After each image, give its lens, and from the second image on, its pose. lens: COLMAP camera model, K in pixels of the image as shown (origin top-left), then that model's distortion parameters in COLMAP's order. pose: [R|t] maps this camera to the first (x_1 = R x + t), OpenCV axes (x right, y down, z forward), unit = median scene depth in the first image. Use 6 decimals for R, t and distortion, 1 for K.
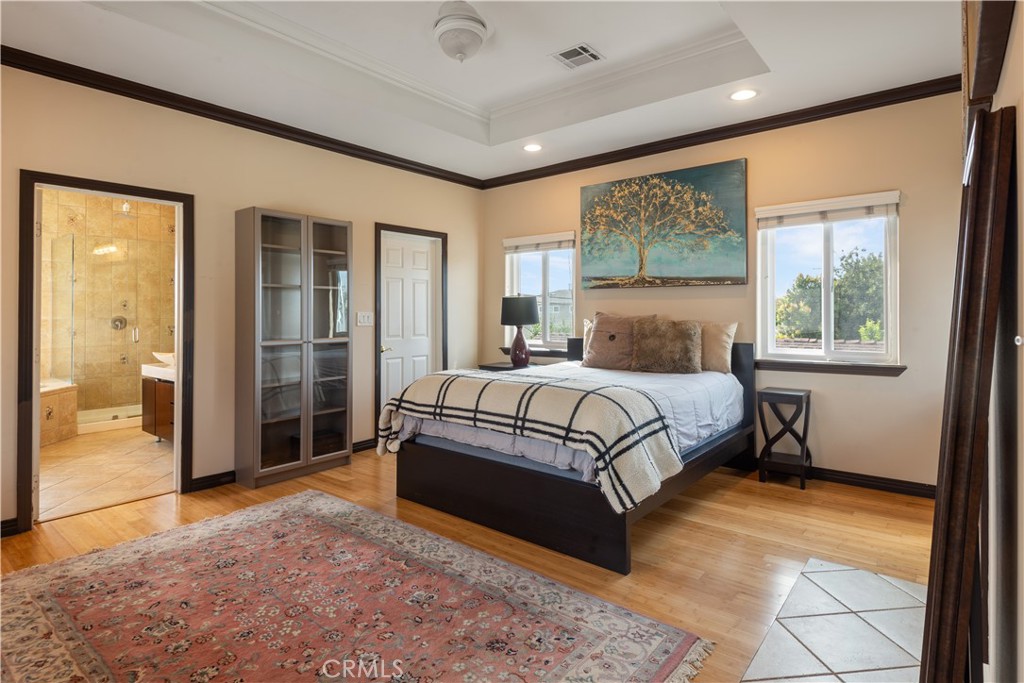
lens RADIAL K [[536.4, 0, 523.5], [0, 536.4, 313.4], [0, 0, 1]] dist [0.000163, -0.000549]
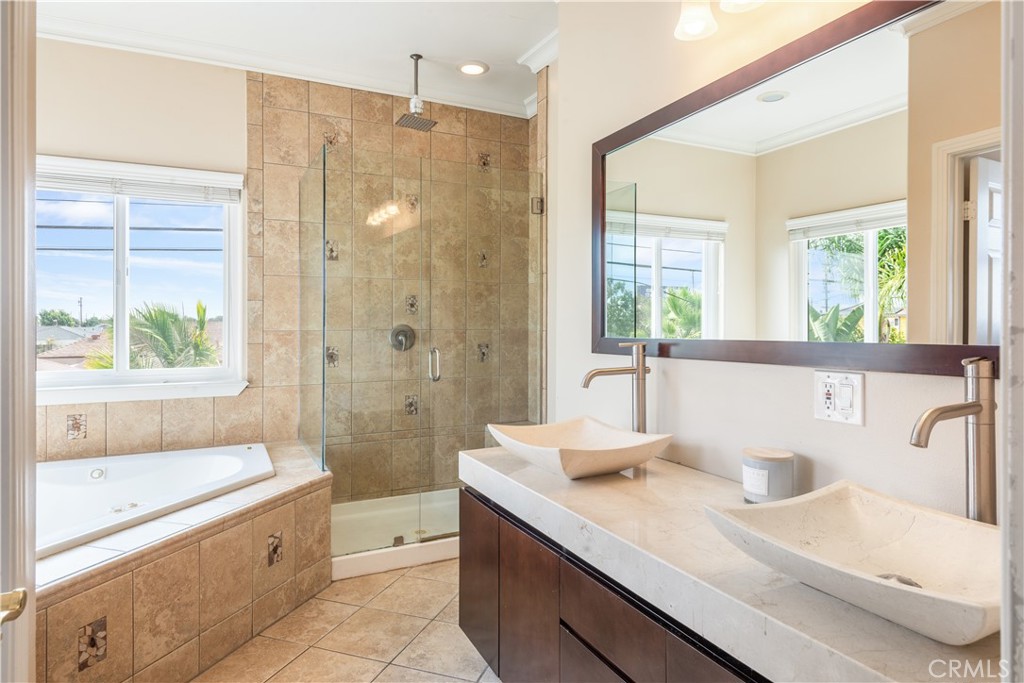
lens RADIAL K [[594.4, 0, 514.9], [0, 594.4, 330.0], [0, 0, 1]] dist [0.043658, -0.000181]
pose [[0.901684, 0.004384, -0.432374, -0.399079], [-0.001278, 0.999971, 0.007473, 0.005667], [0.432394, -0.006186, 0.901663, 0.515421]]
